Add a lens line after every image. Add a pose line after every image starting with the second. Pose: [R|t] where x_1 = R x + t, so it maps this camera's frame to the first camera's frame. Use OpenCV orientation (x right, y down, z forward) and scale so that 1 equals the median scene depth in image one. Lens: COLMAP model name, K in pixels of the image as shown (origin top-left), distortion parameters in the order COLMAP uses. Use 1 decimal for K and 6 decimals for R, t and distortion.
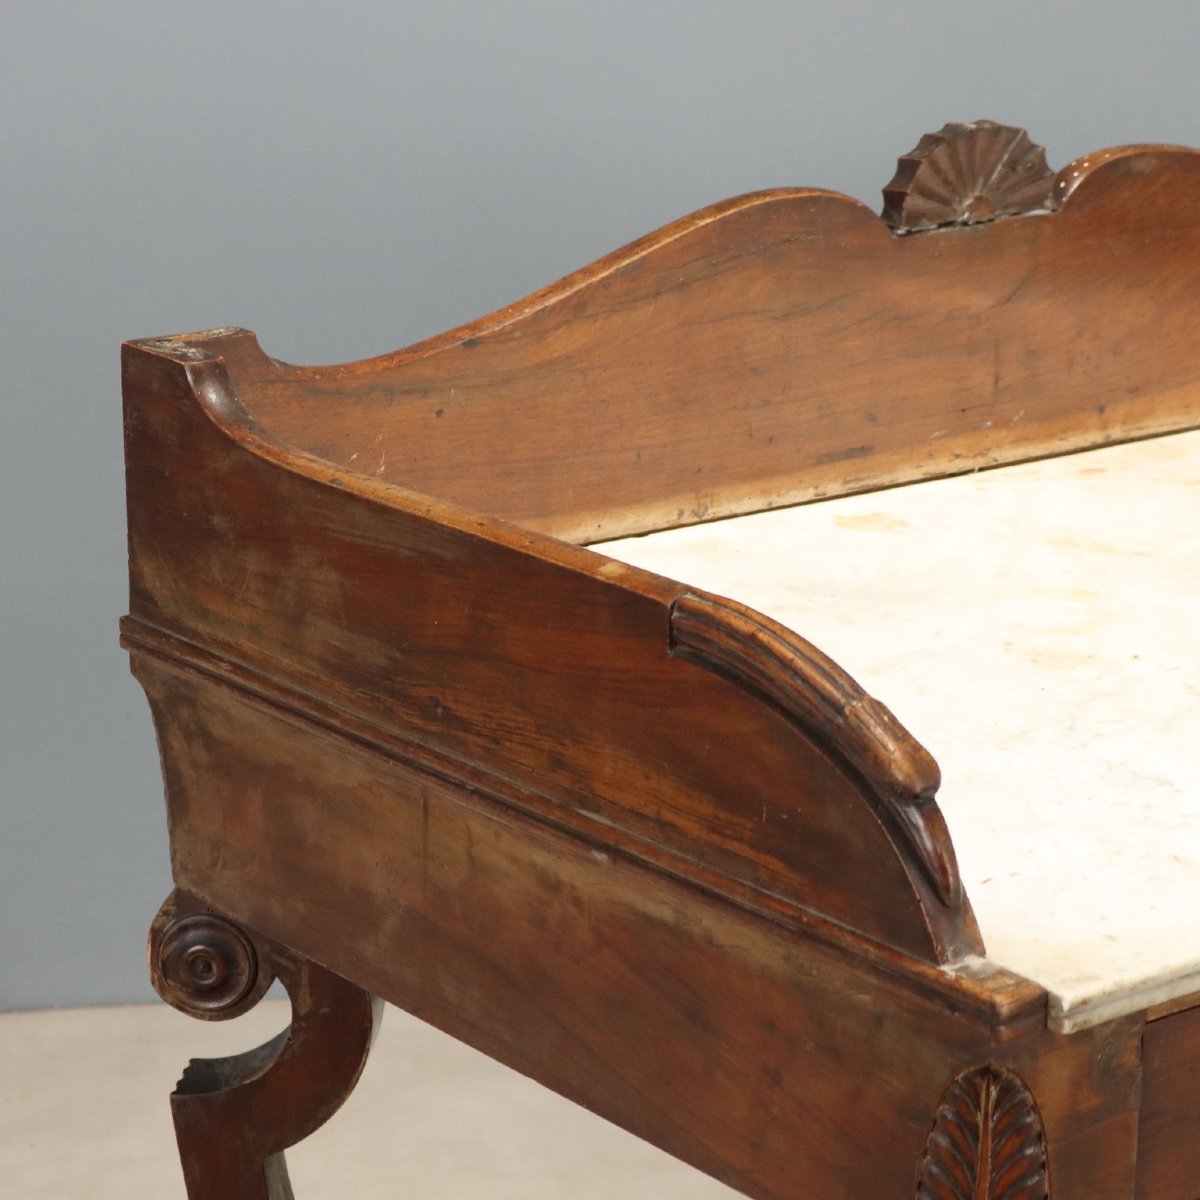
lens RADIAL K [[3337.5, 0, 609.7], [0, 3337.5, 594.7], [0, 0, 1]] dist [0.025513, 0.000000]
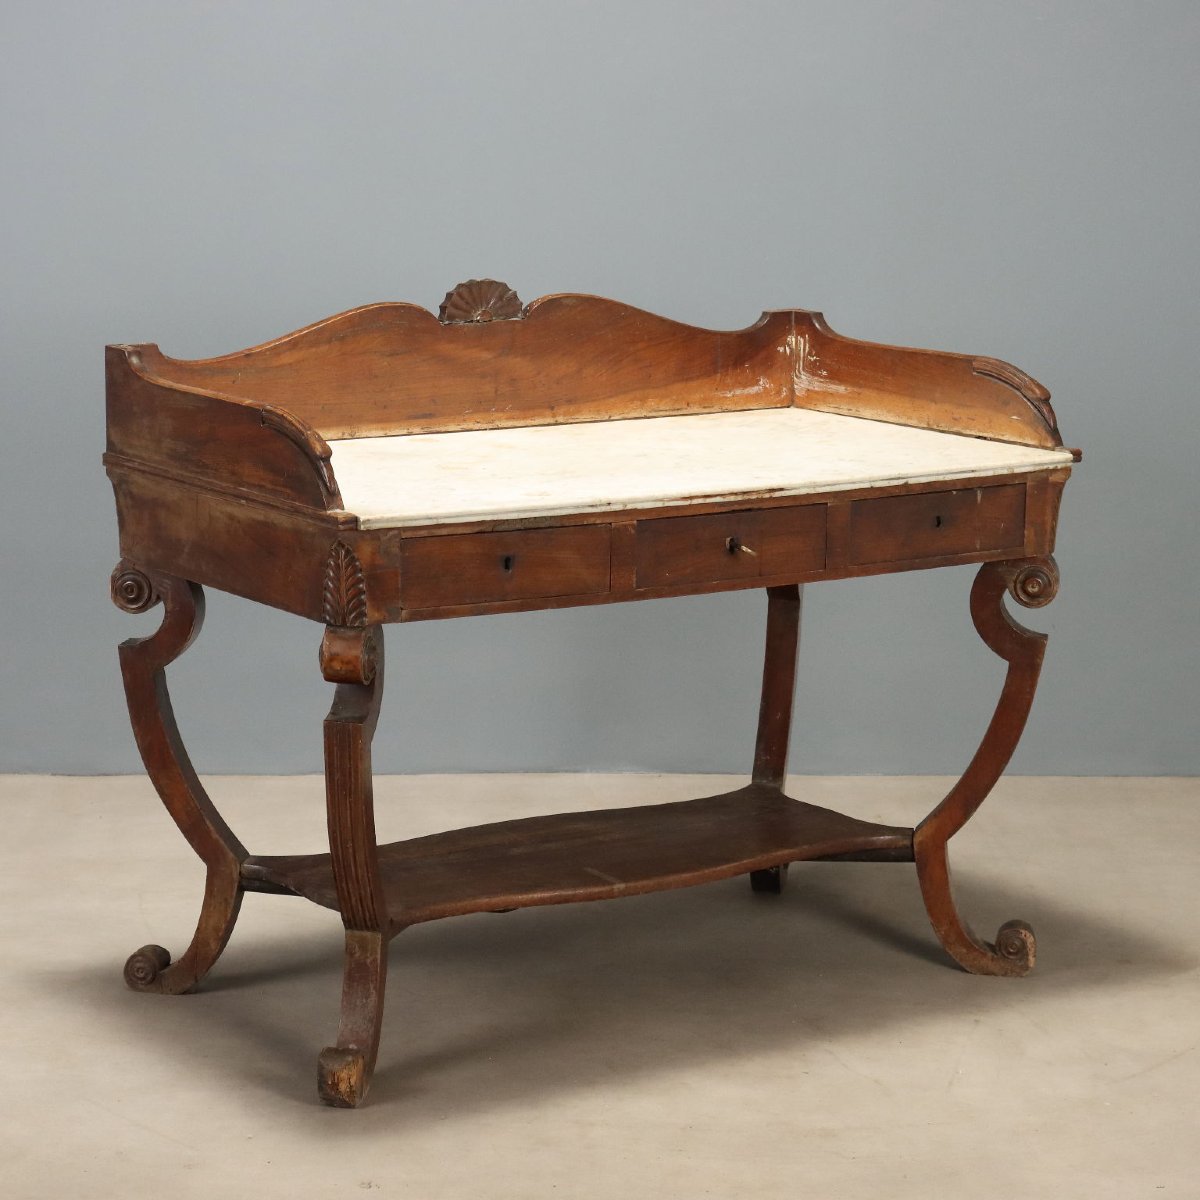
lens RADIAL K [[3337.5, 0, 595.9], [0, 3337.5, 605.3], [0, 0, 1]] dist [0.025513, 0.000000]
pose [[0.996867, 0.016078, -0.077450, 0.409156], [-0.023325, 0.995337, -0.093598, 0.334641], [0.075584, 0.095112, 0.992593, -1.432981]]
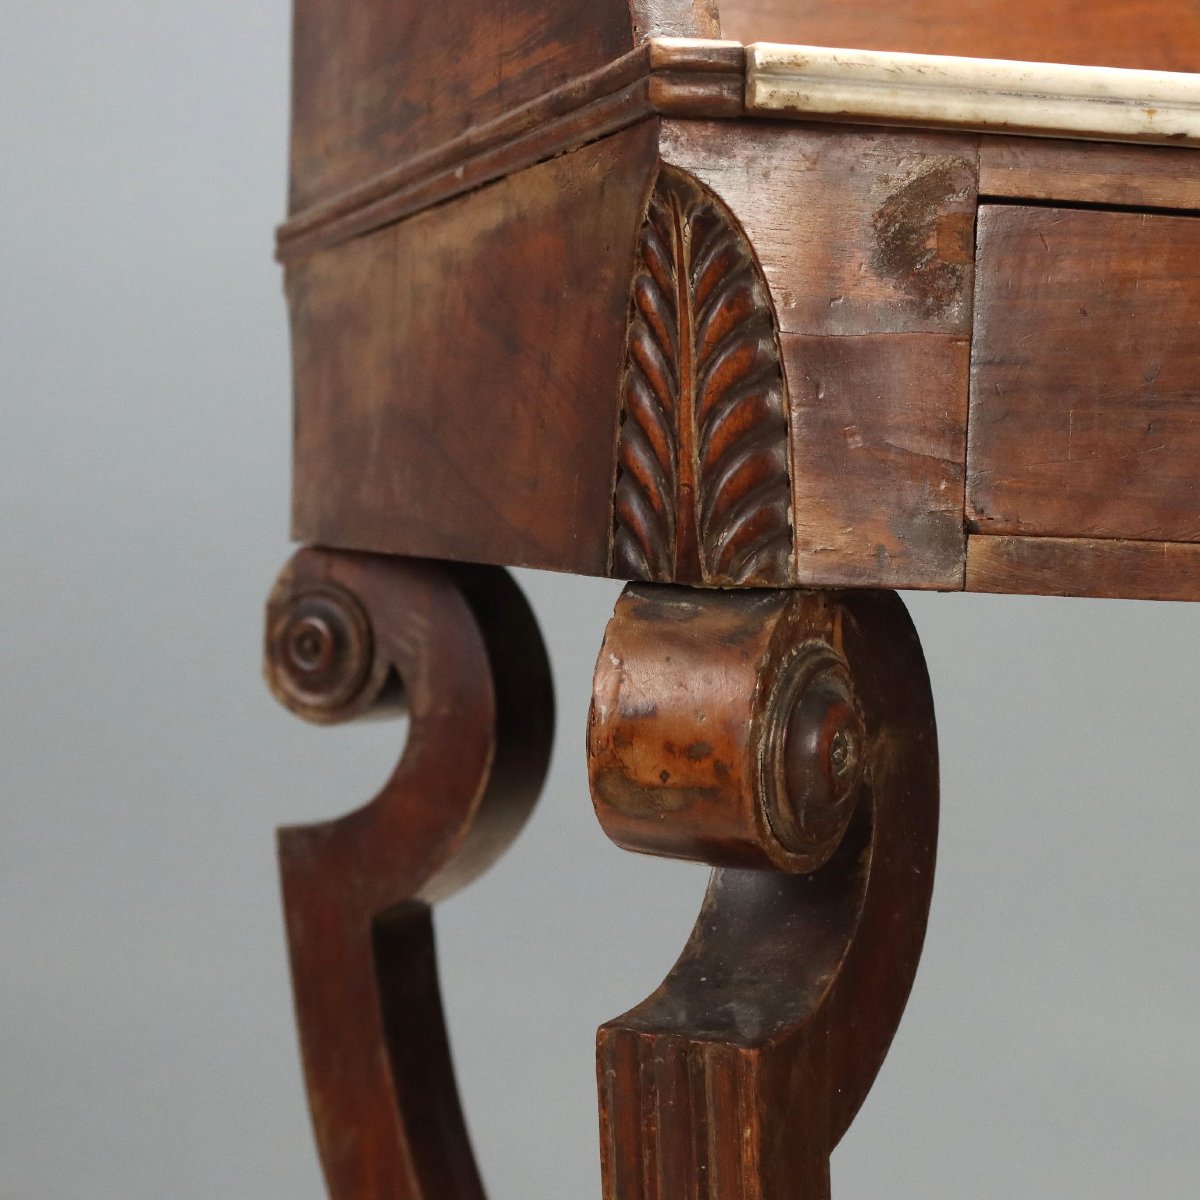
lens RADIAL K [[3337.5, 0, 602.1], [0, 3337.5, 597.7], [0, 0, 1]] dist [0.025513, 0.000000]
pose [[0.911784, 0.024877, -0.409915, 0.259704], [-0.127377, 0.966067, -0.224699, 0.257772], [0.390416, 0.257091, 0.884014, 0.288305]]
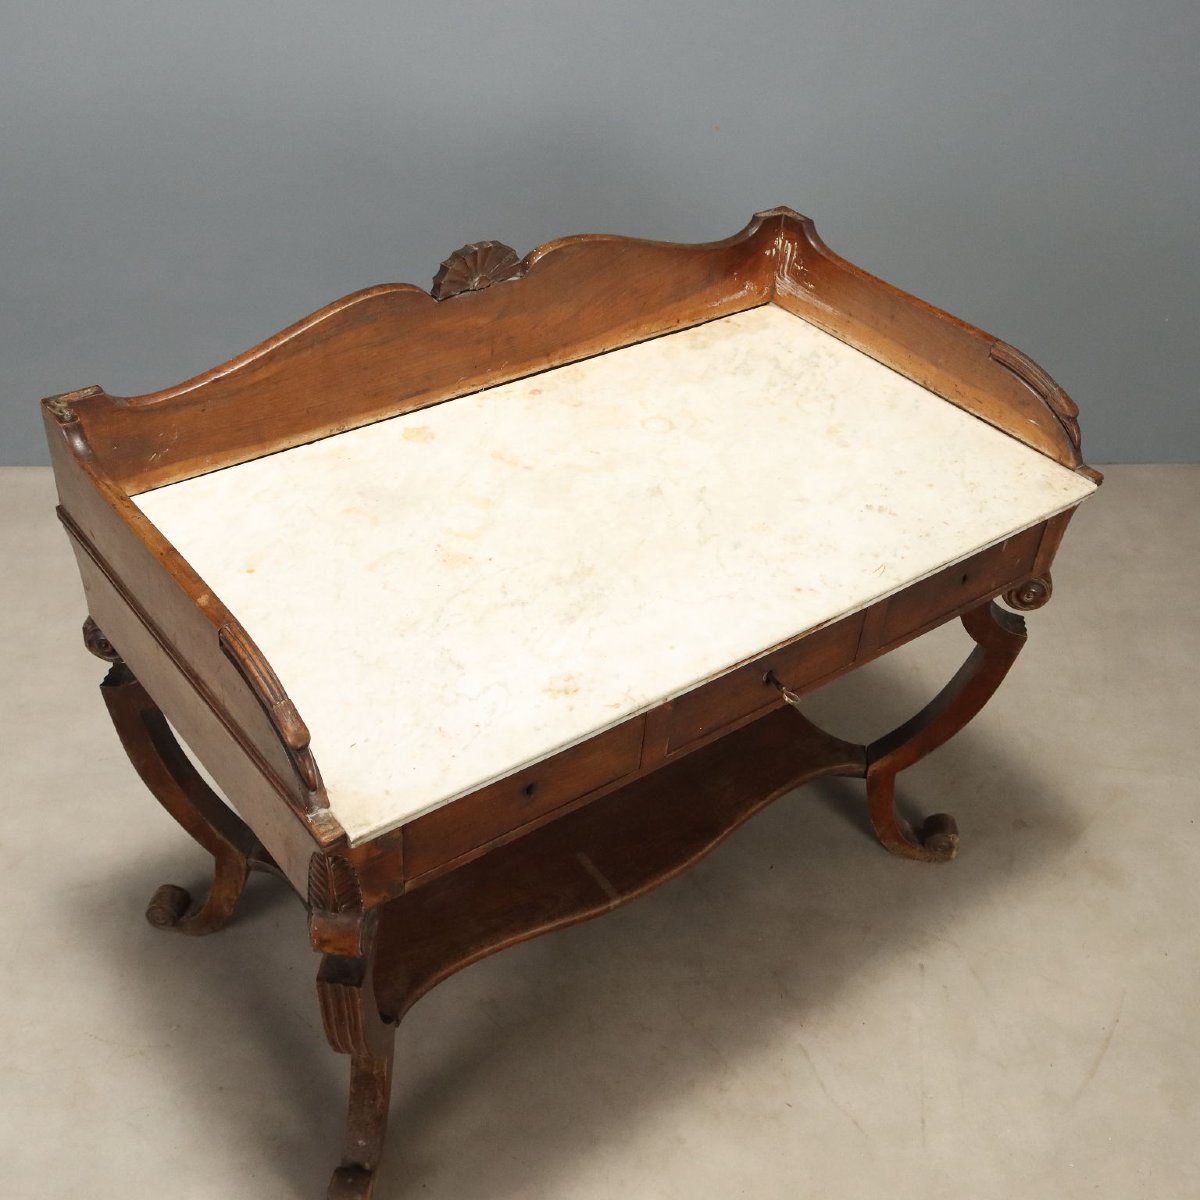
lens RADIAL K [[1448.3, 0, 592.3], [0, 1448.3, 601.9], [0, 0, 1]] dist [-0.018623, 0.000000]
pose [[0.998262, 0.055117, 0.020837, 0.190559], [-0.058914, 0.927063, 0.370249, -0.300892], [0.001090, -0.370833, 0.928699, 0.051520]]
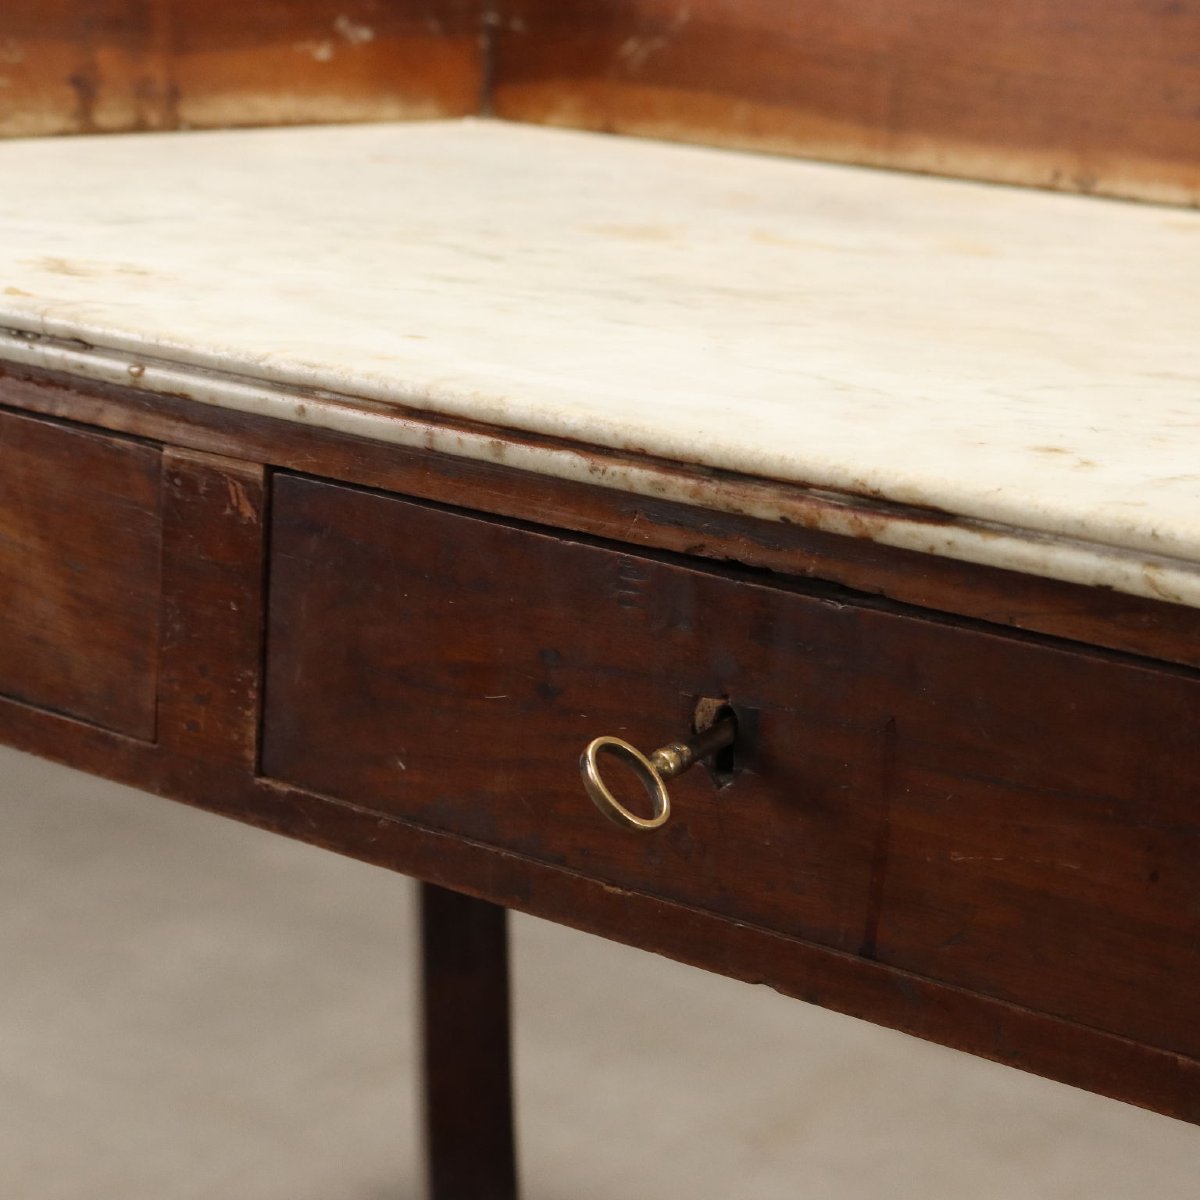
lens RADIAL K [[2845.7, 0, 598.5], [0, 2845.7, 599.8], [0, 0, 1]] dist [0.017338, 0.000000]
pose [[0.270464, 0.236264, -0.933289, 0.666991], [-0.314405, 0.937943, 0.146329, 0.005454], [0.909945, 0.253854, 0.327962, 0.735570]]
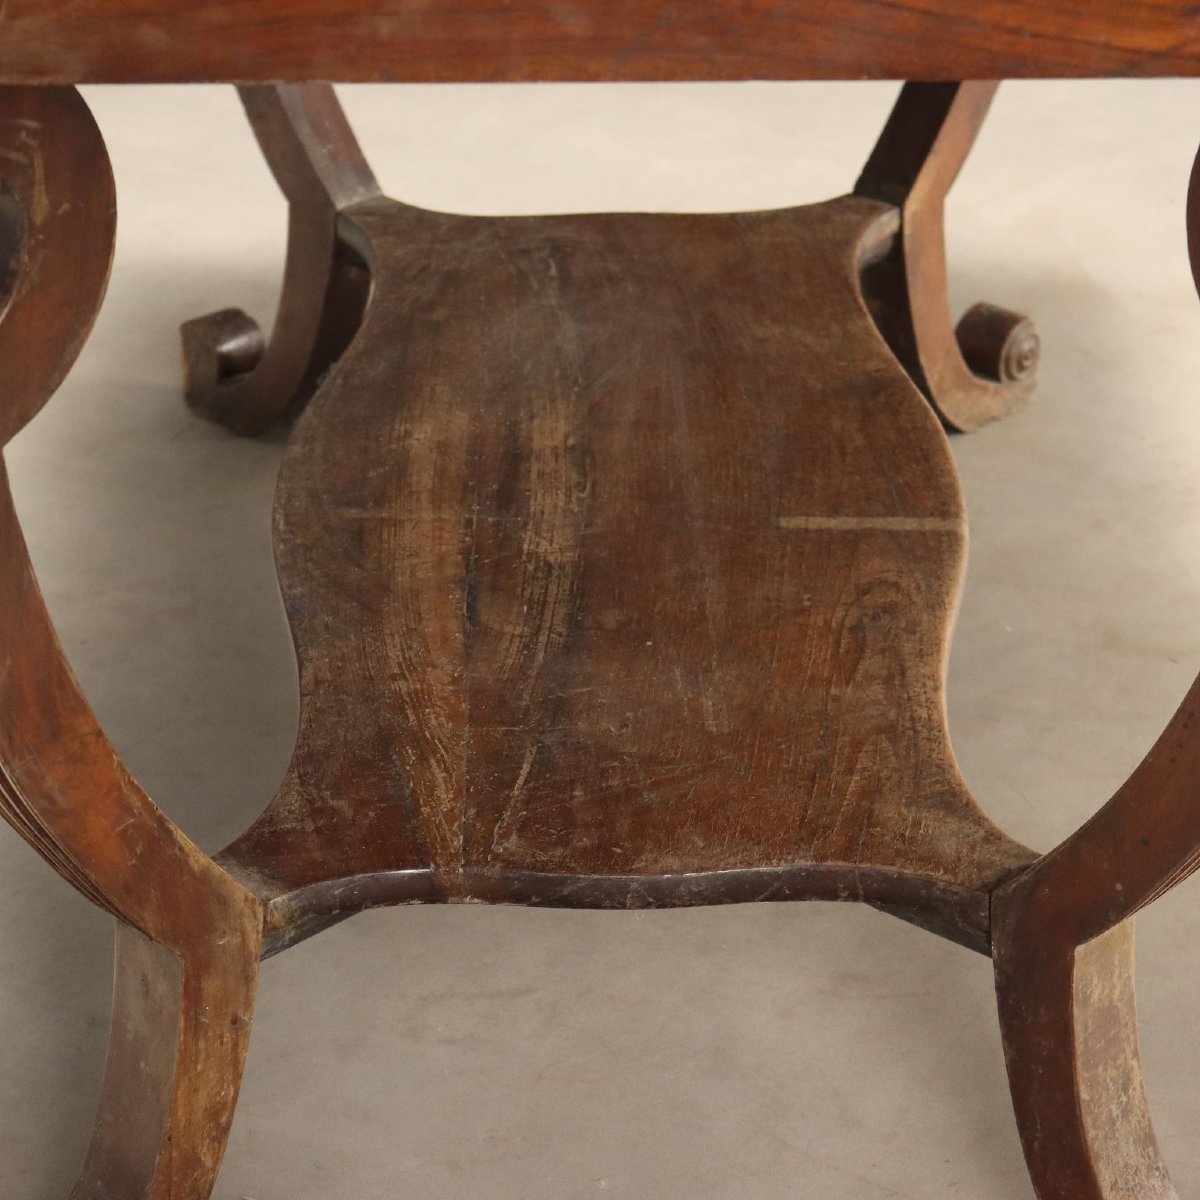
lens RADIAL K [[3337.5, 0, 598.5], [0, 3337.5, 599.2], [0, 0, 1]] dist [0.025513, 0.000000]
pose [[0.615677, -0.366786, 0.697430, -0.518477], [0.221878, 0.929948, 0.293200, 0.016264], [-0.756116, -0.025772, 0.653930, 0.415850]]
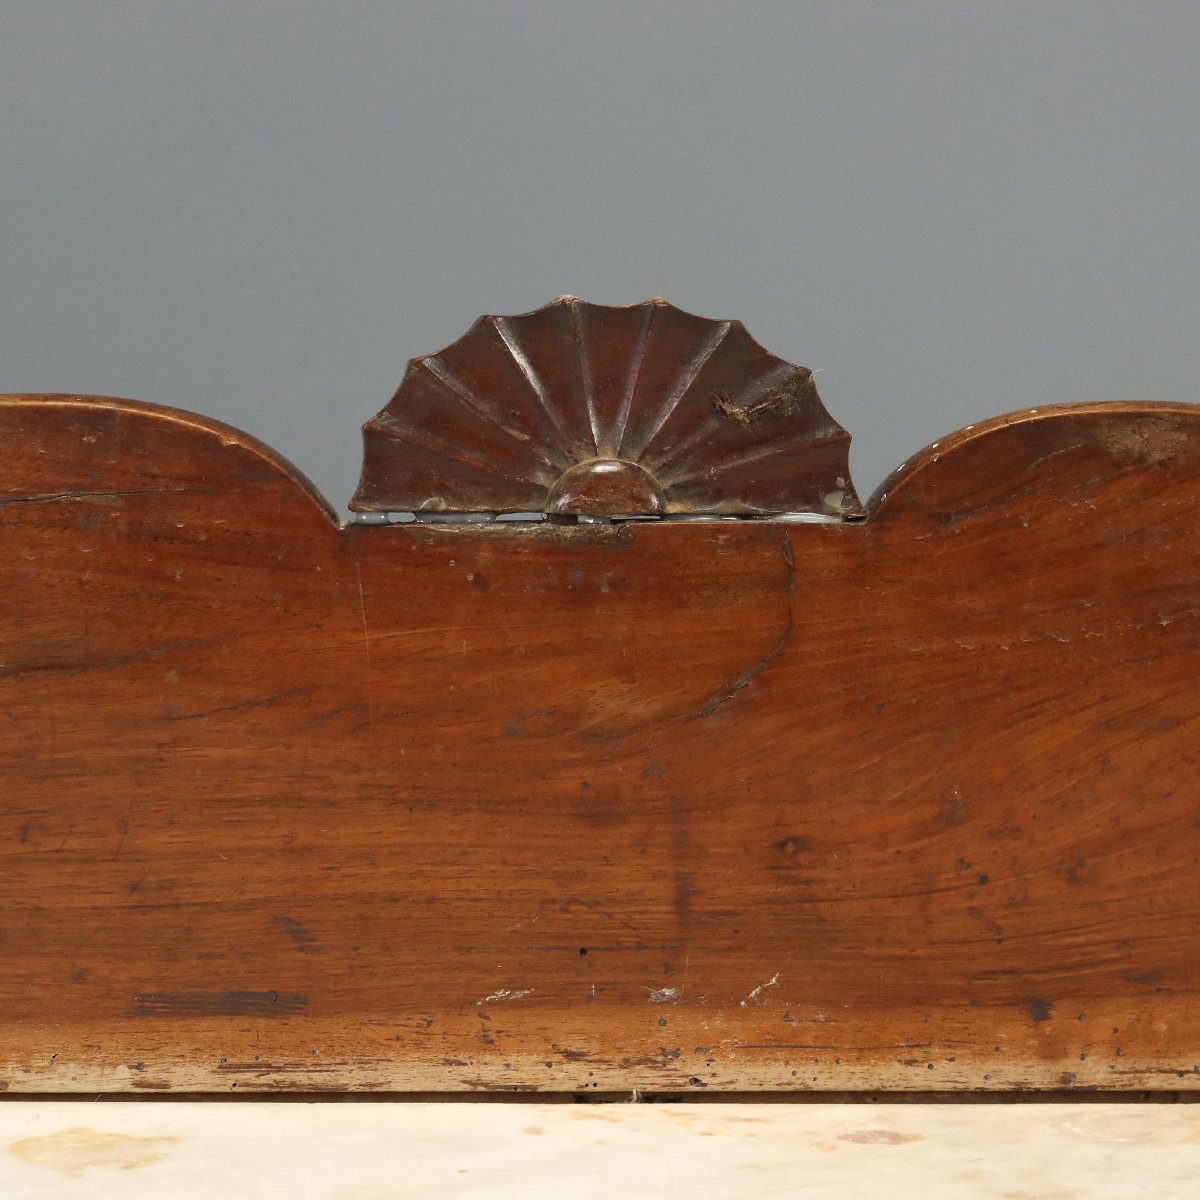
lens RADIAL K [[2845.7, 0, 600.5], [0, 2845.7, 598.1], [0, 0, 1]] dist [0.017338, 0.000000]
pose [[0.811209, 0.029250, -0.584024, 0.359850], [-0.159451, 0.971965, -0.172798, -0.039852], [0.562597, 0.233299, 0.793131, 0.768397]]
